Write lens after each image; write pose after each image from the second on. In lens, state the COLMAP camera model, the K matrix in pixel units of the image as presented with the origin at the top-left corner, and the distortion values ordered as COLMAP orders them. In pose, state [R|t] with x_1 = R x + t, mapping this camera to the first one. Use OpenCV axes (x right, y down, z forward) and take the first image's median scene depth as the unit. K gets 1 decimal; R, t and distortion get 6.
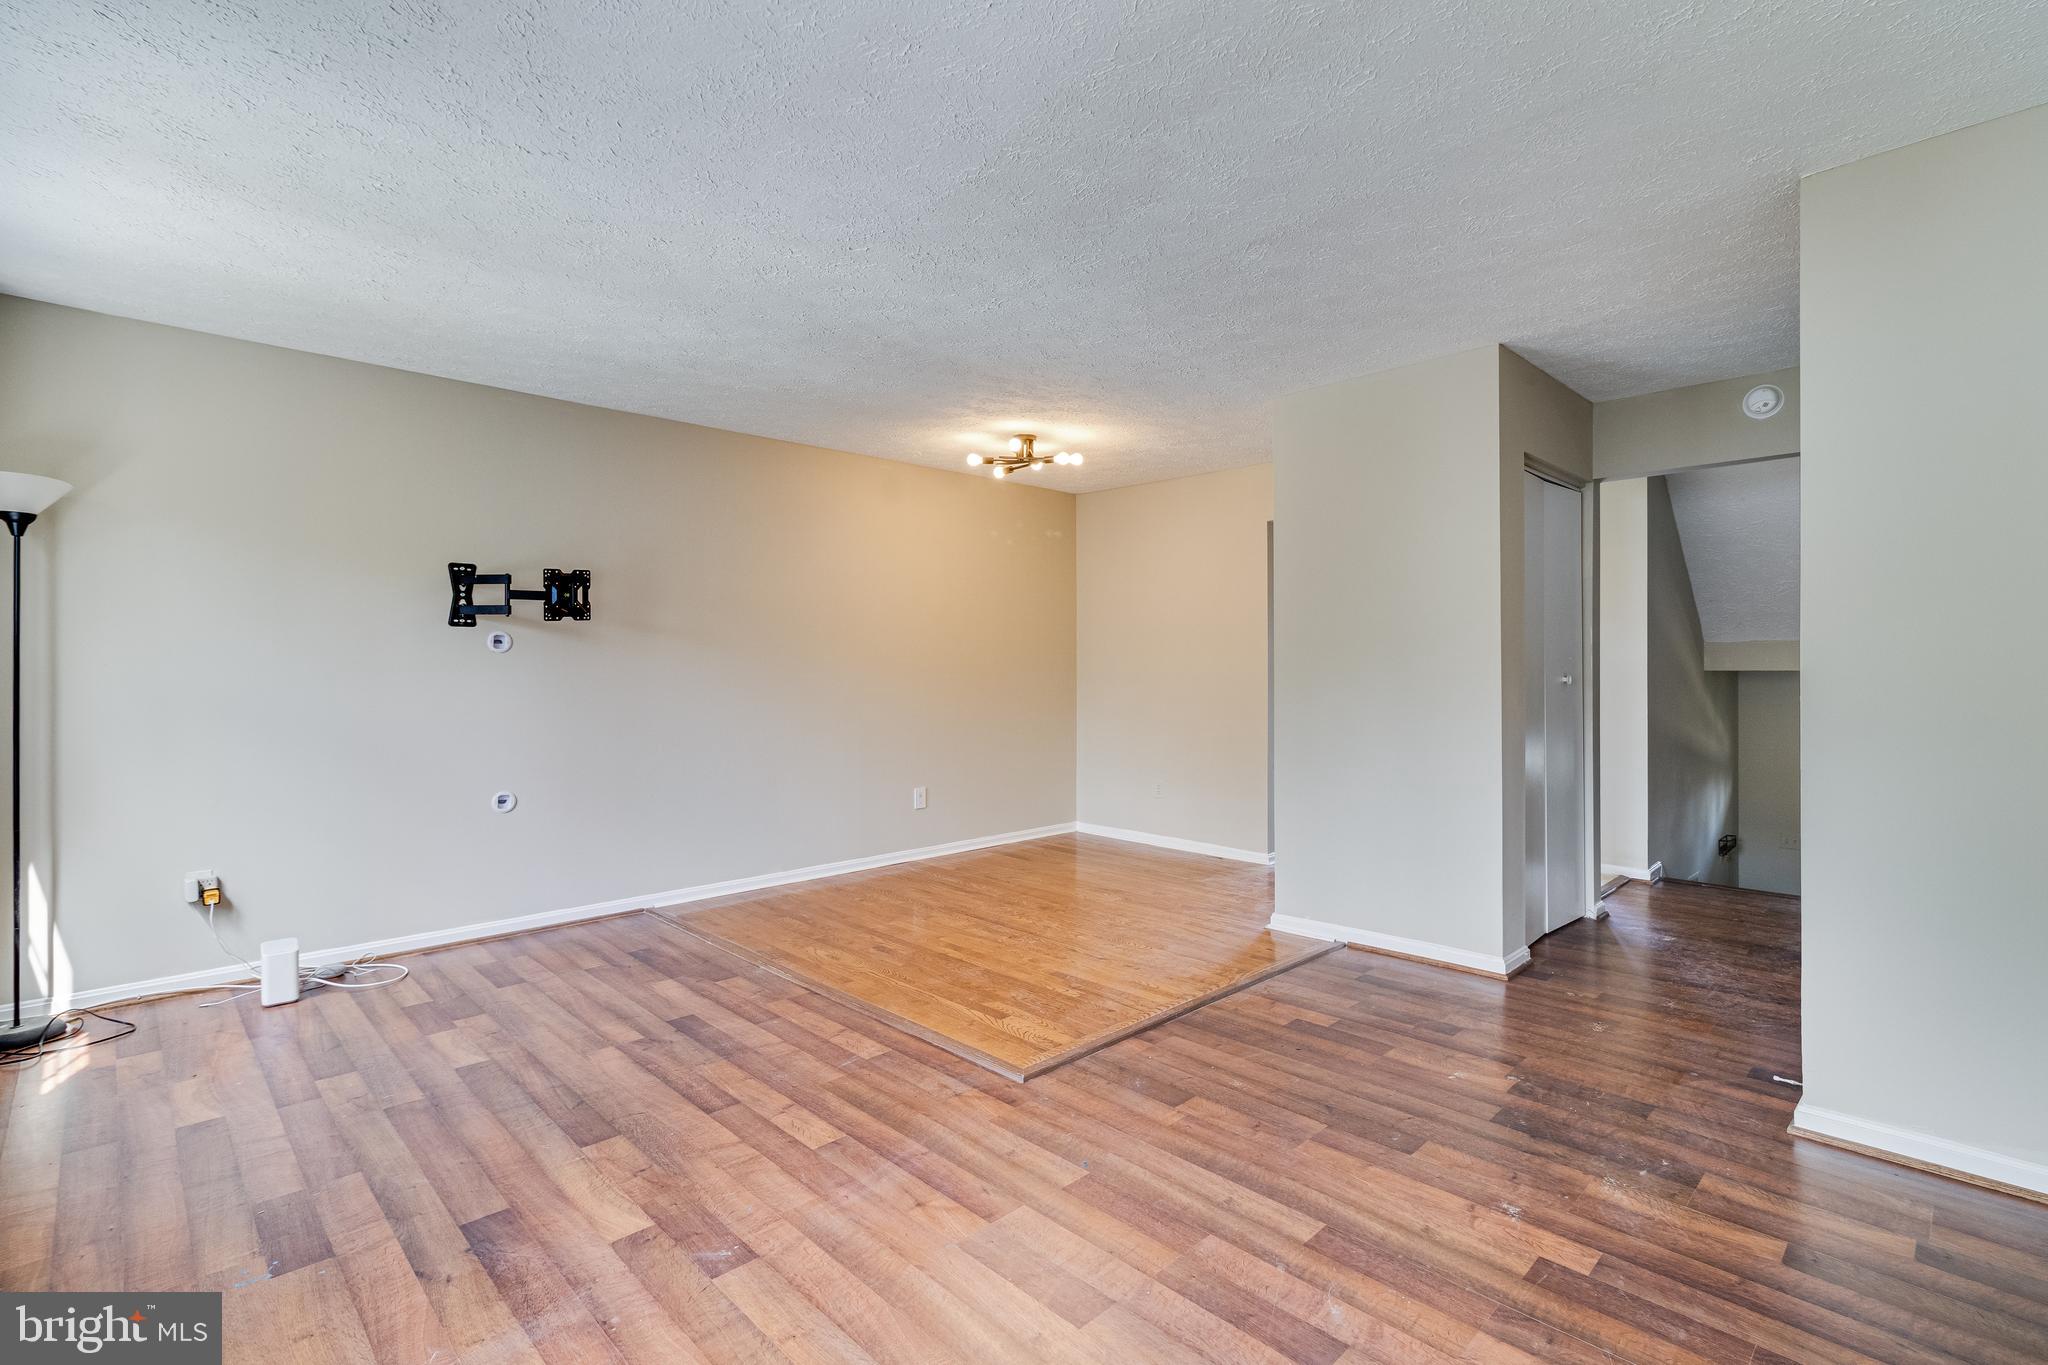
lens RADIAL K [[944.3, 0, 1018.6], [0, 944.3, 674.0], [0, 0, 1]] dist [0.003737, -0.000507]
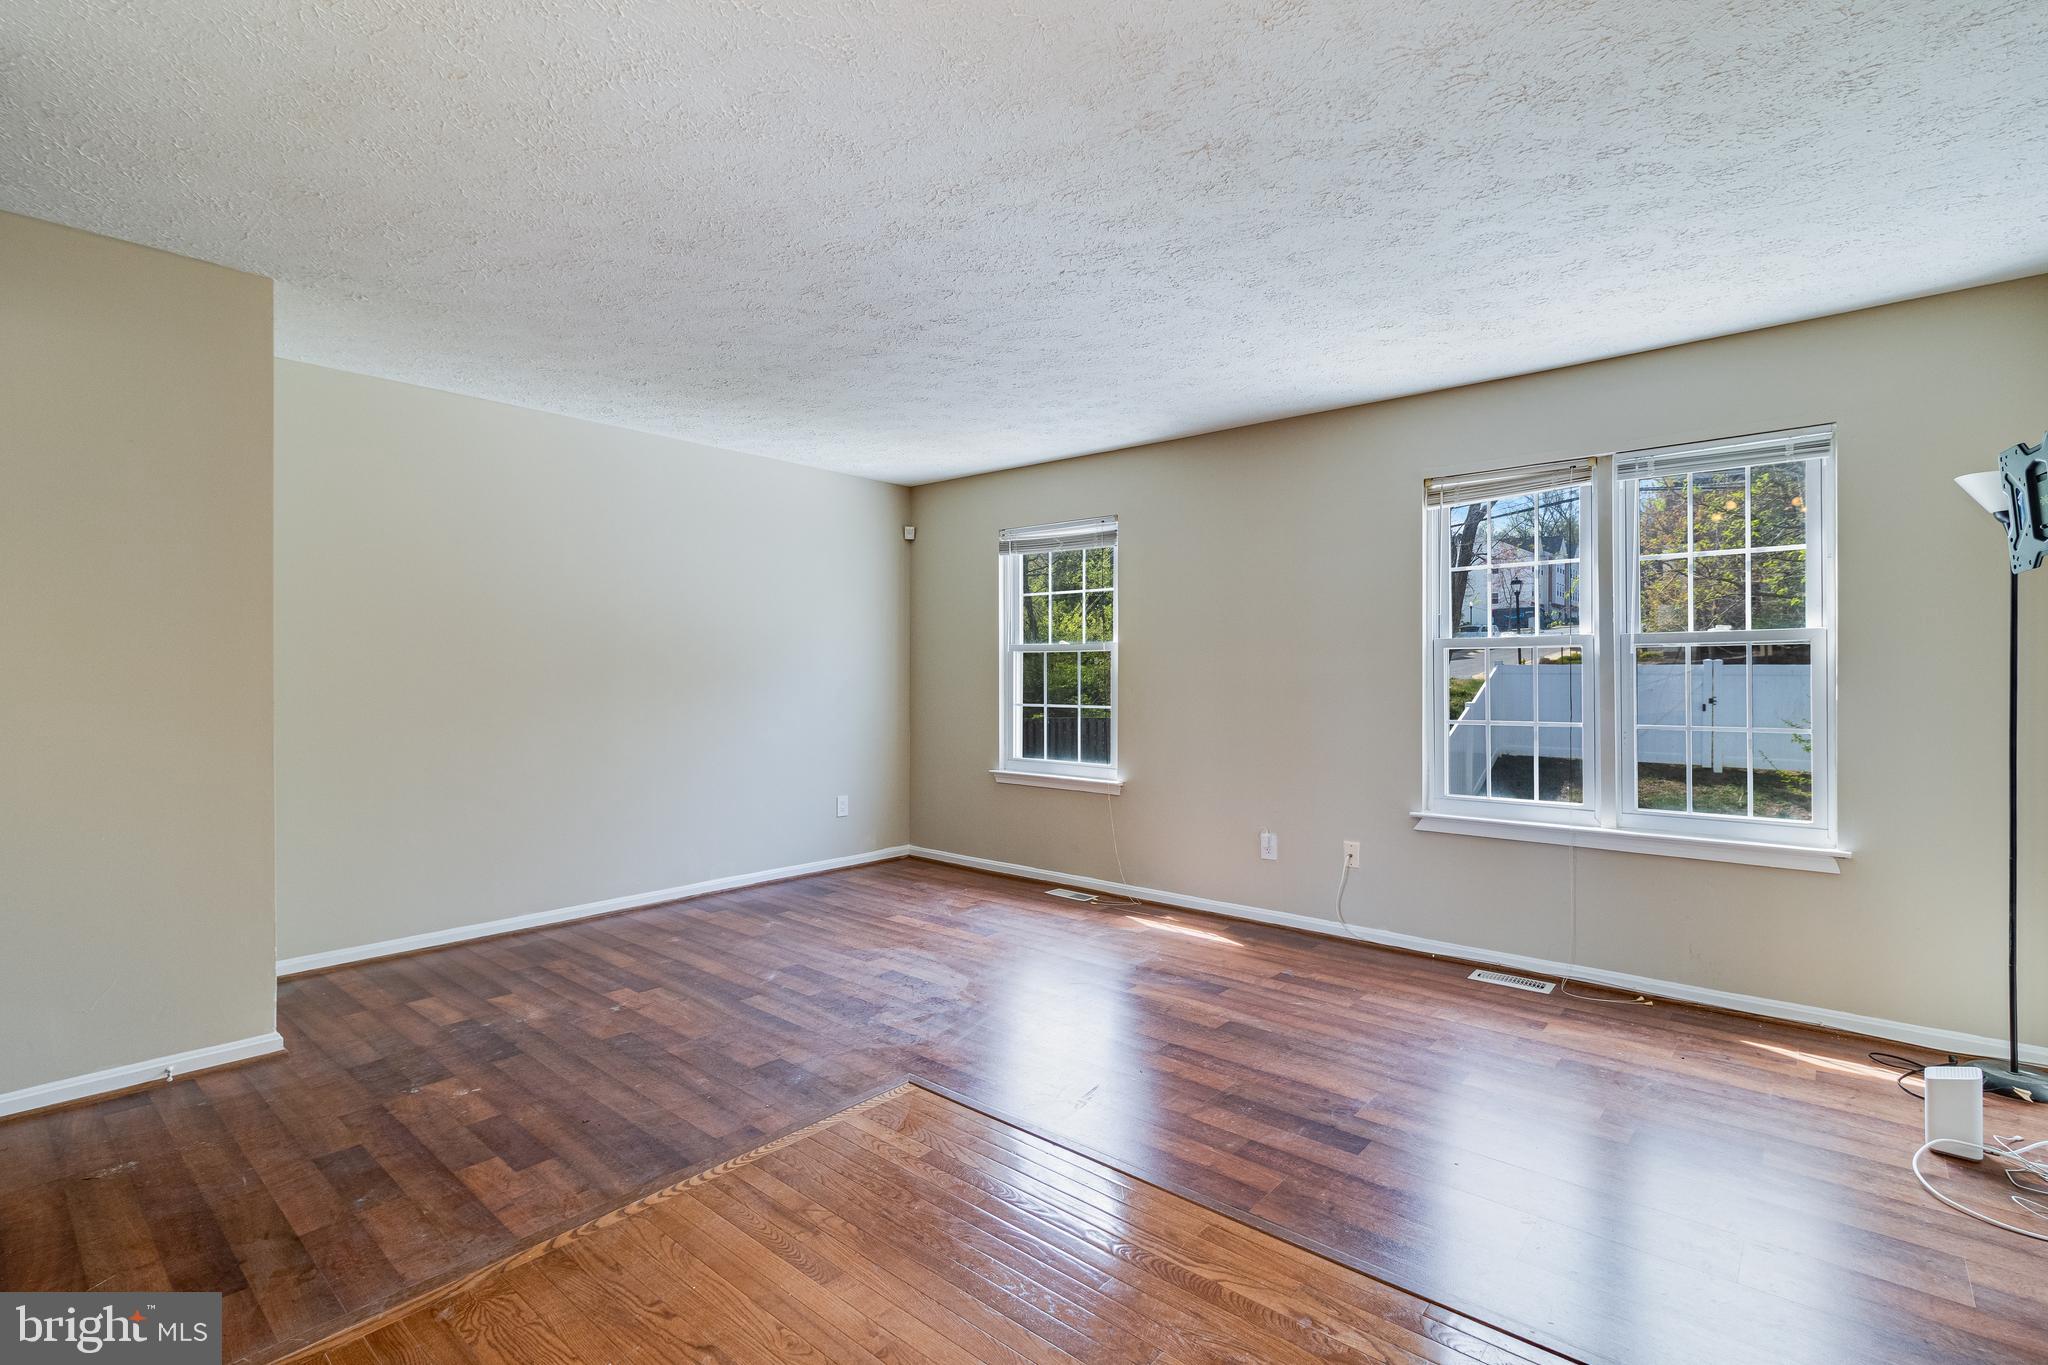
lens RADIAL K [[944.3, 0, 1037.1], [0, 944.3, 675.8], [0, 0, 1]] dist [0.003737, -0.000507]
pose [[-0.994399, 0.001108, -0.105681, -0.026305], [0.000397, 0.999977, 0.006747, -0.018377], [0.105686, 0.006667, -0.994377, 2.089212]]
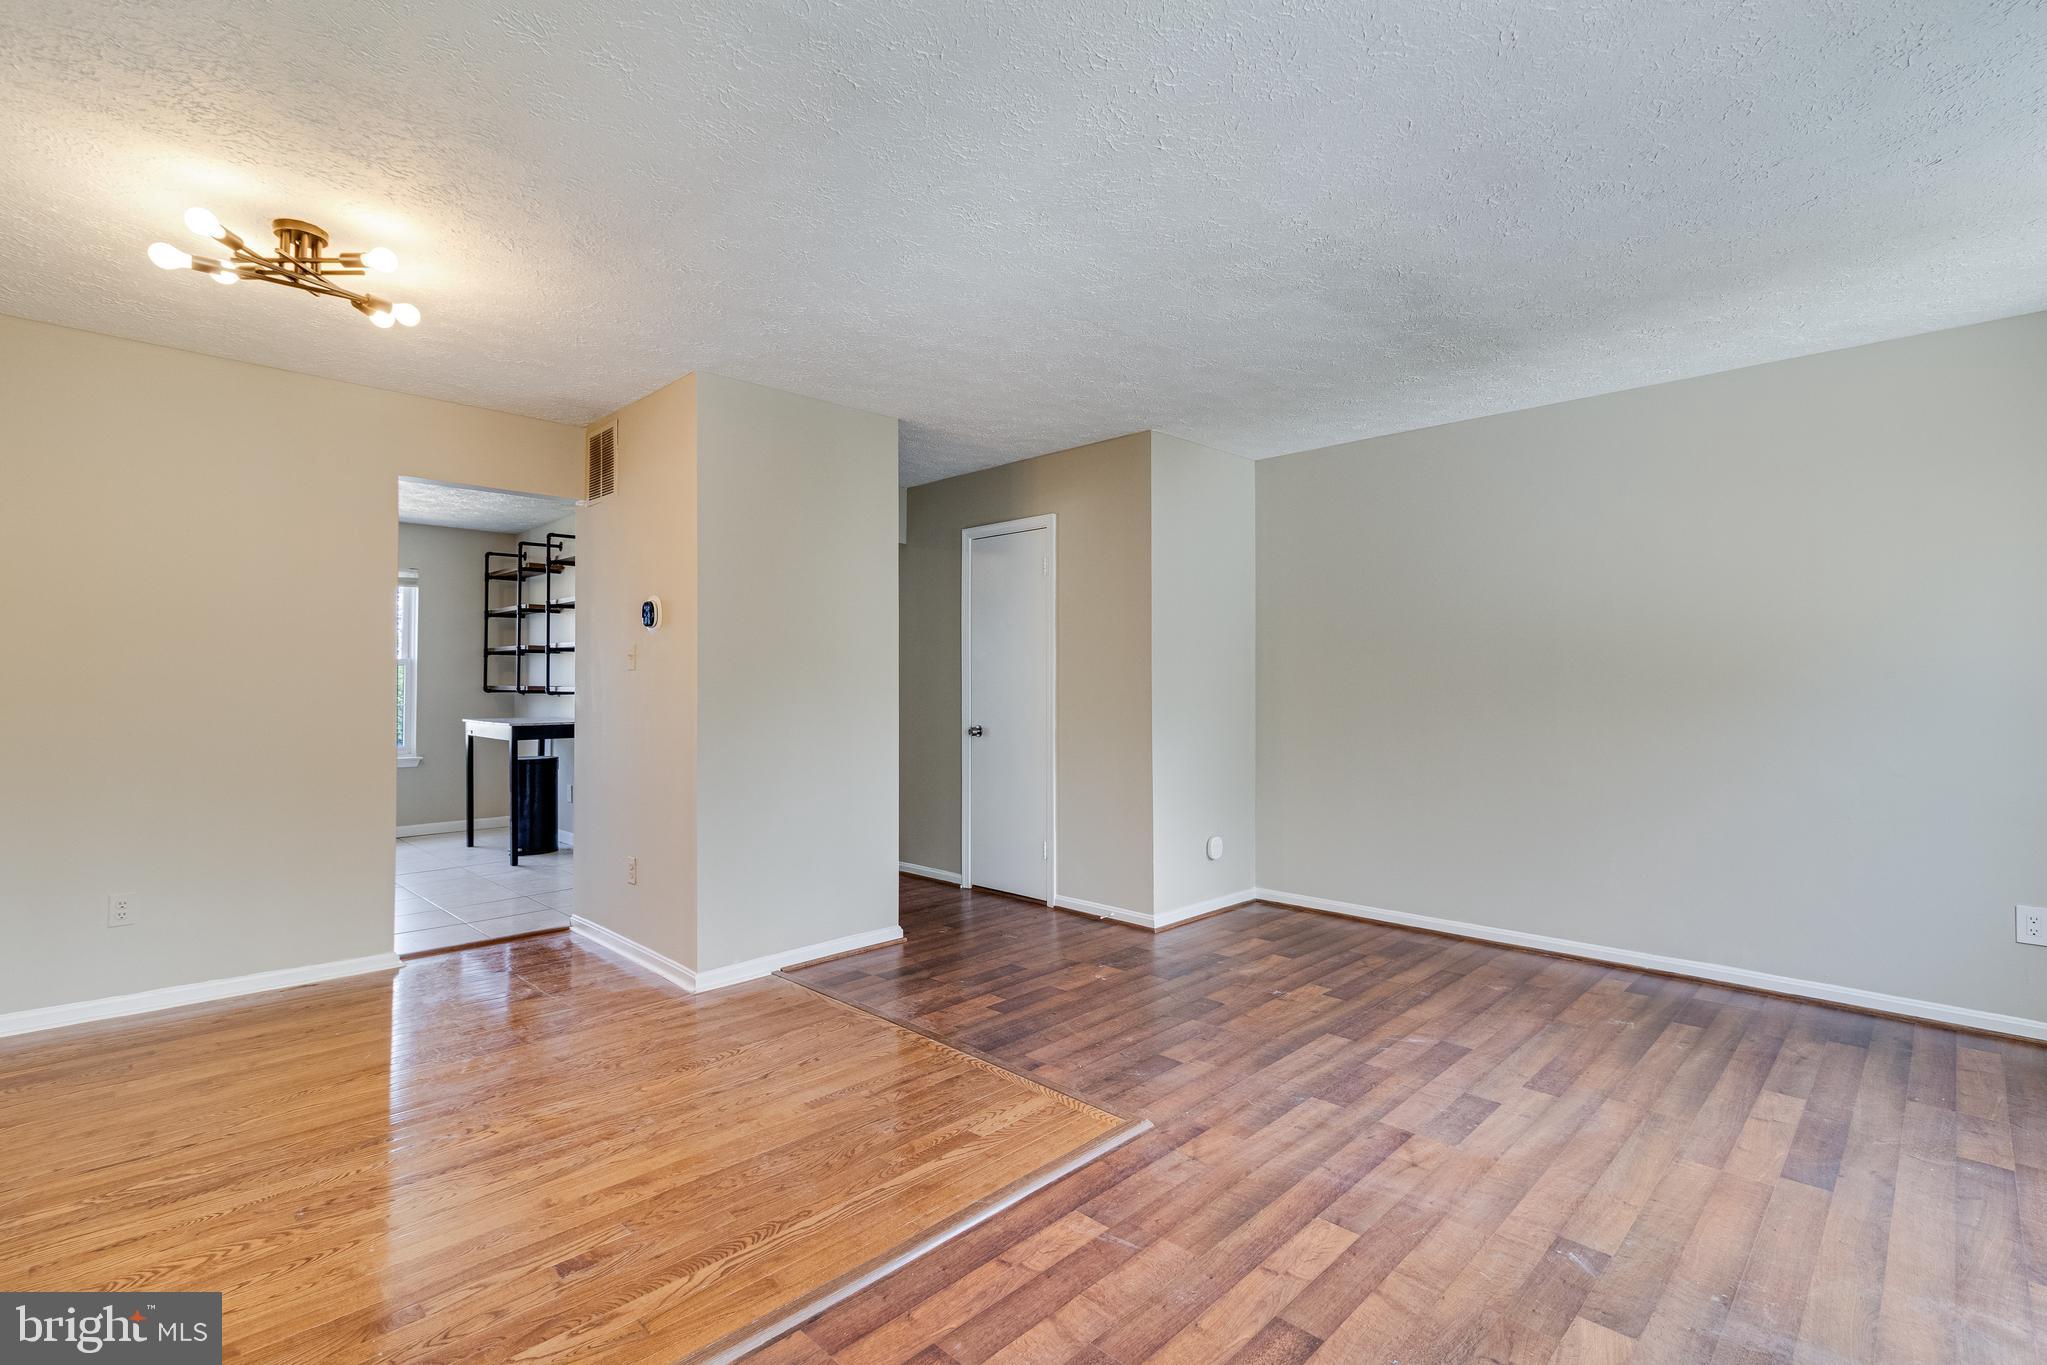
lens RADIAL K [[943.9, 0, 1027.2], [0, 943.9, 679.9], [0, 0, 1]] dist [0.003737, -0.000507]
pose [[-0.028742, 0.007729, 0.999557, -0.959974], [0.003984, 0.999963, -0.007618, -0.007946], [-0.999579, 0.003764, -0.028772, 1.171546]]
